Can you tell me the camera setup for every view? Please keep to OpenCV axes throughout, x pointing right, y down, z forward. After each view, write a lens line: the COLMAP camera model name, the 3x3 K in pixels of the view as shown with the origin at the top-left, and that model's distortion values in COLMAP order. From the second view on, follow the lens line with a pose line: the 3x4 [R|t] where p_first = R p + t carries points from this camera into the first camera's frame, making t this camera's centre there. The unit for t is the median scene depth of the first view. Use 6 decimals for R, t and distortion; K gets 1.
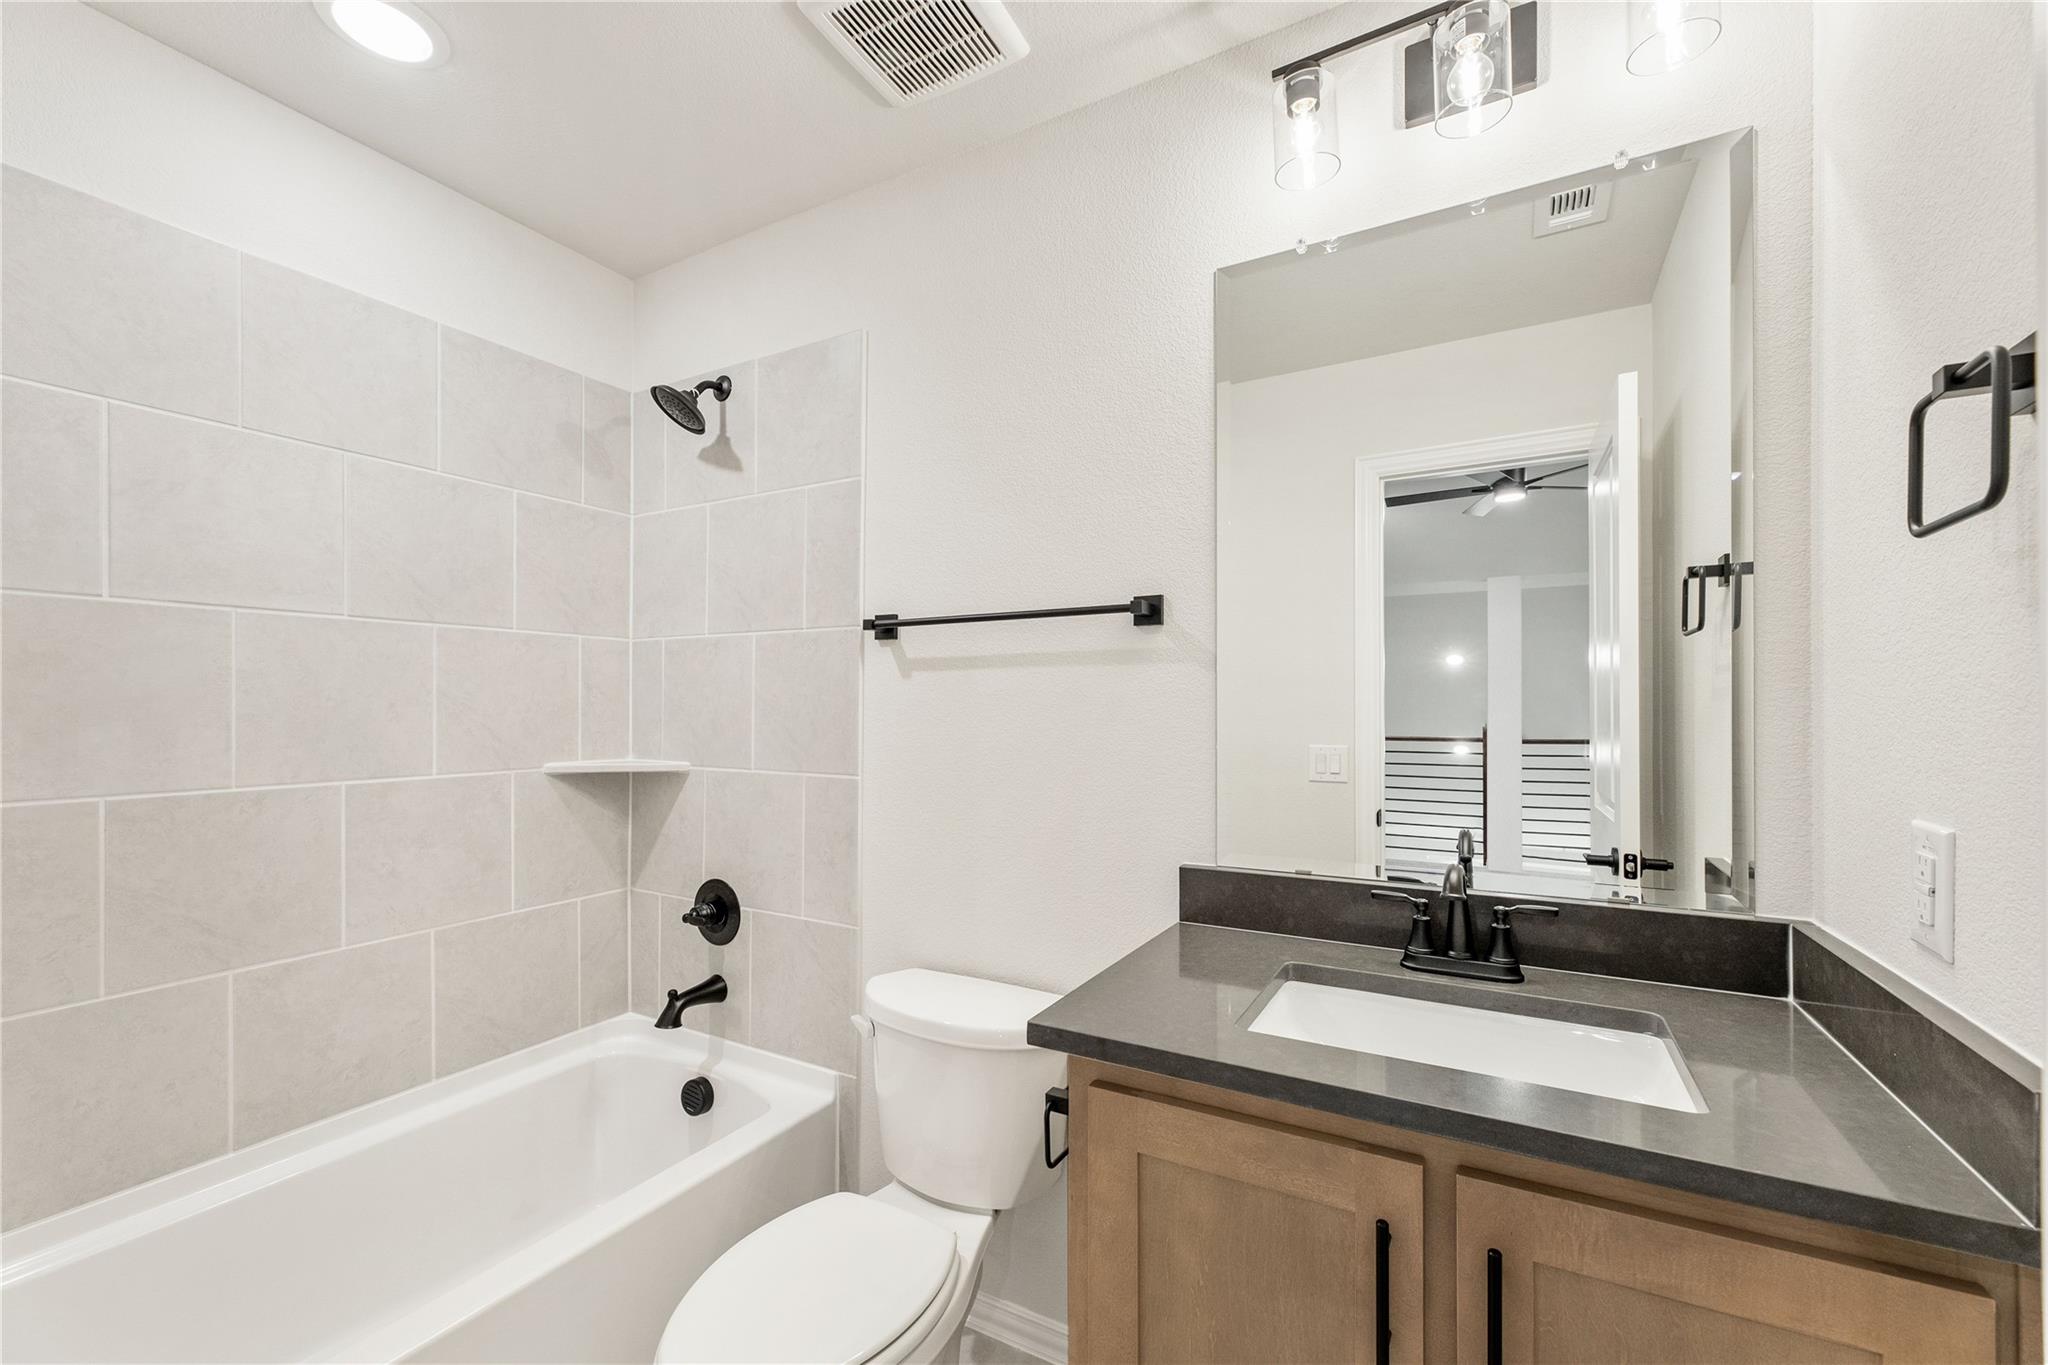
lens RADIAL K [[821.7, 0, 1016.6], [0, 821.7, 711.5], [0, 0, 1]] dist [0.001529, -0.000123]
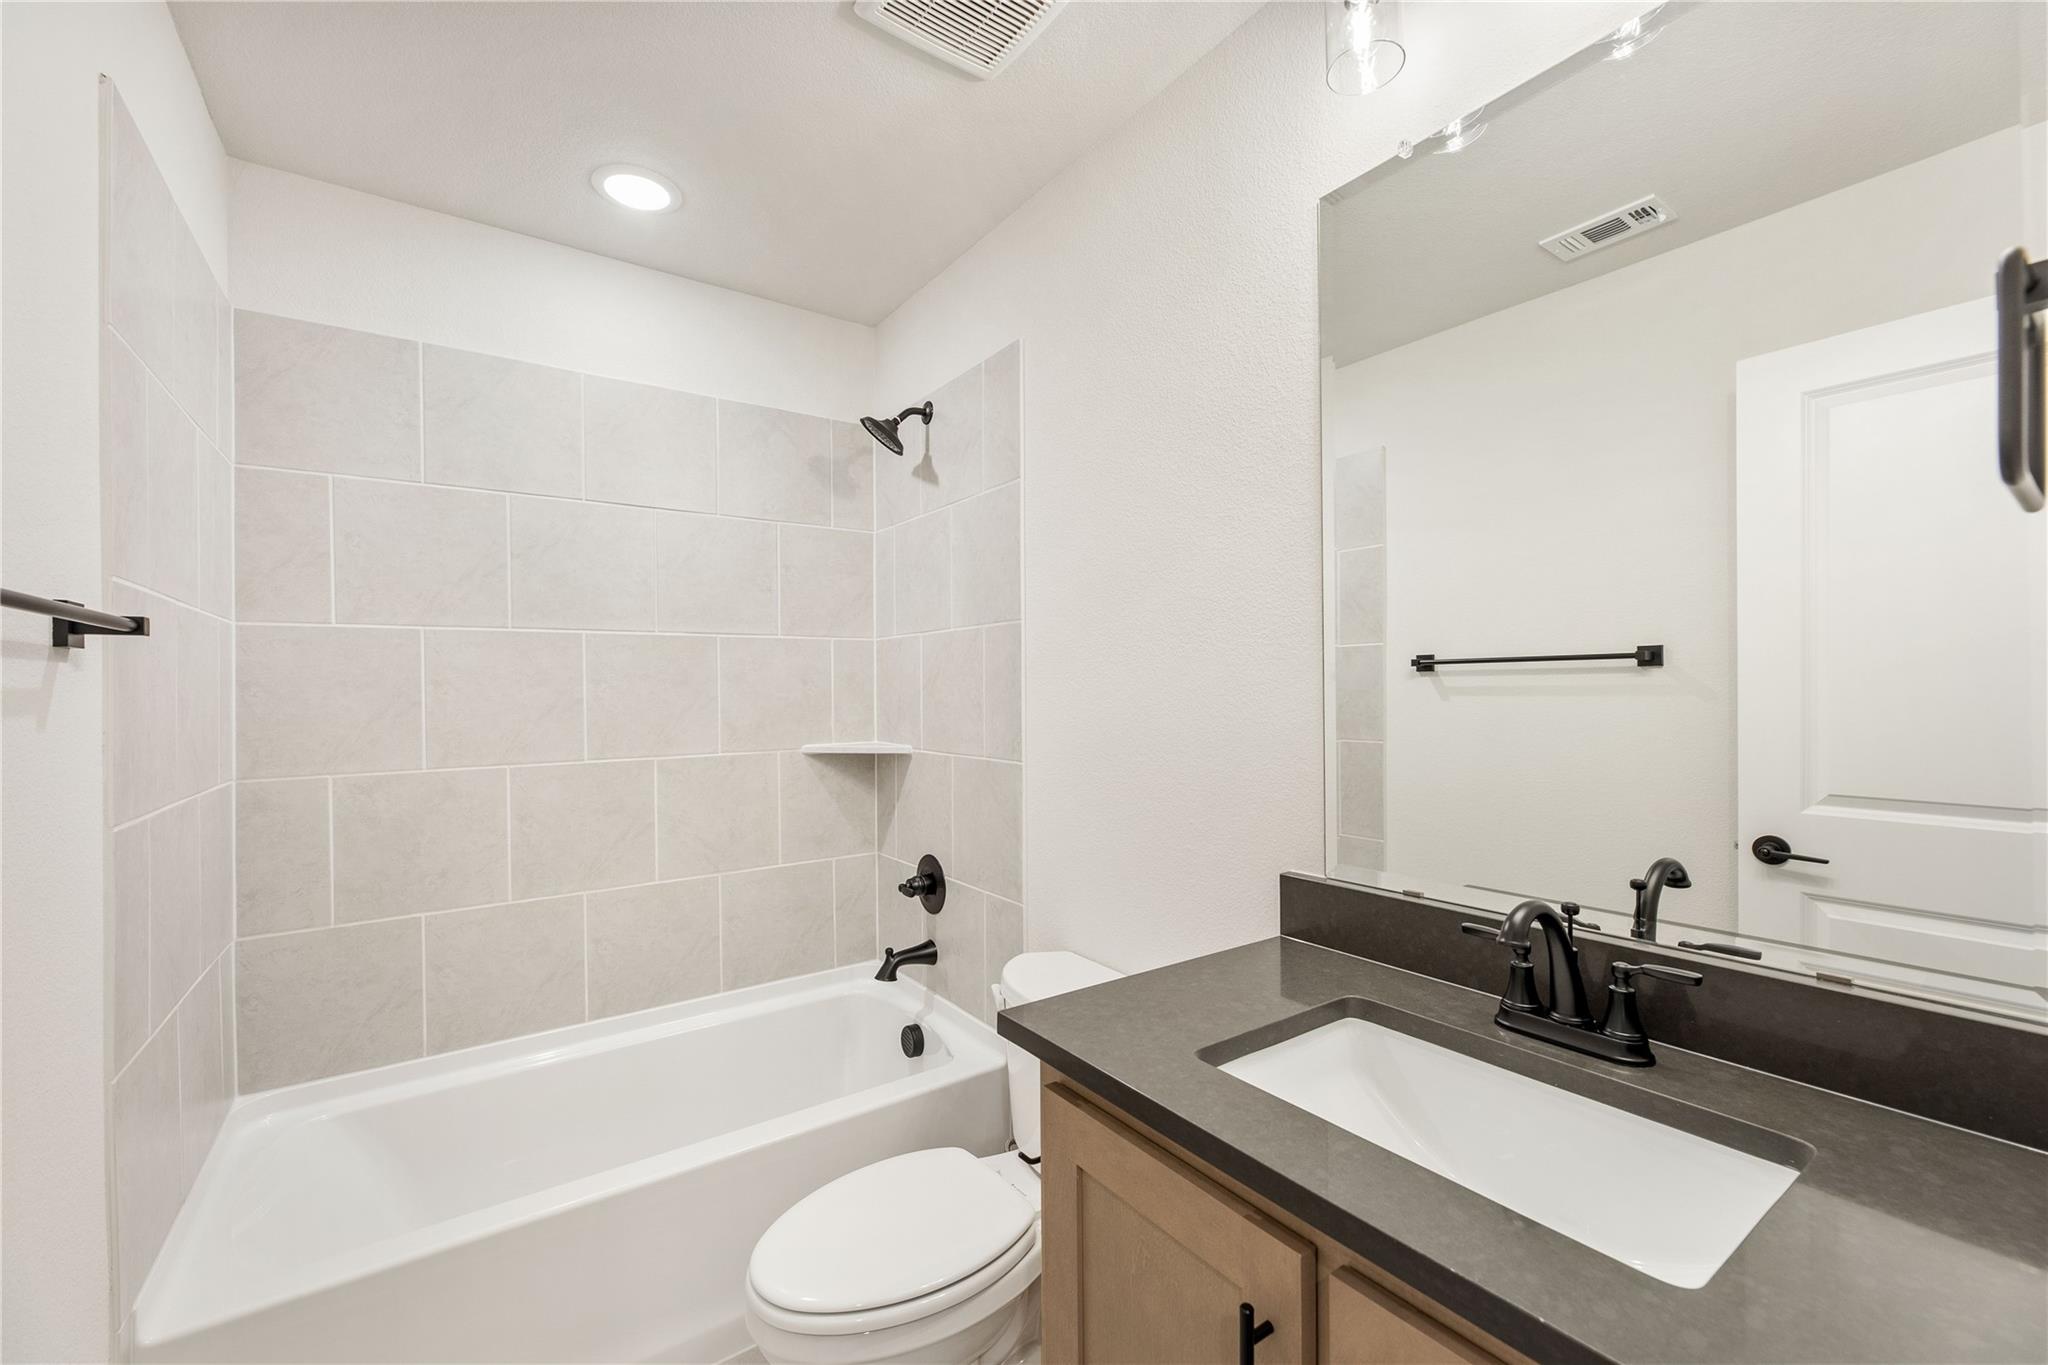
lens RADIAL K [[821.7, 0, 1011.4], [0, 821.7, 687.2], [0, 0, 1]] dist [0.001529, -0.000123]
pose [[0.902577, -0.010036, -0.430412, 0.229147], [0.003067, 0.999853, -0.016882, -0.000152], [0.430518, 0.013917, 0.902475, 0.048698]]
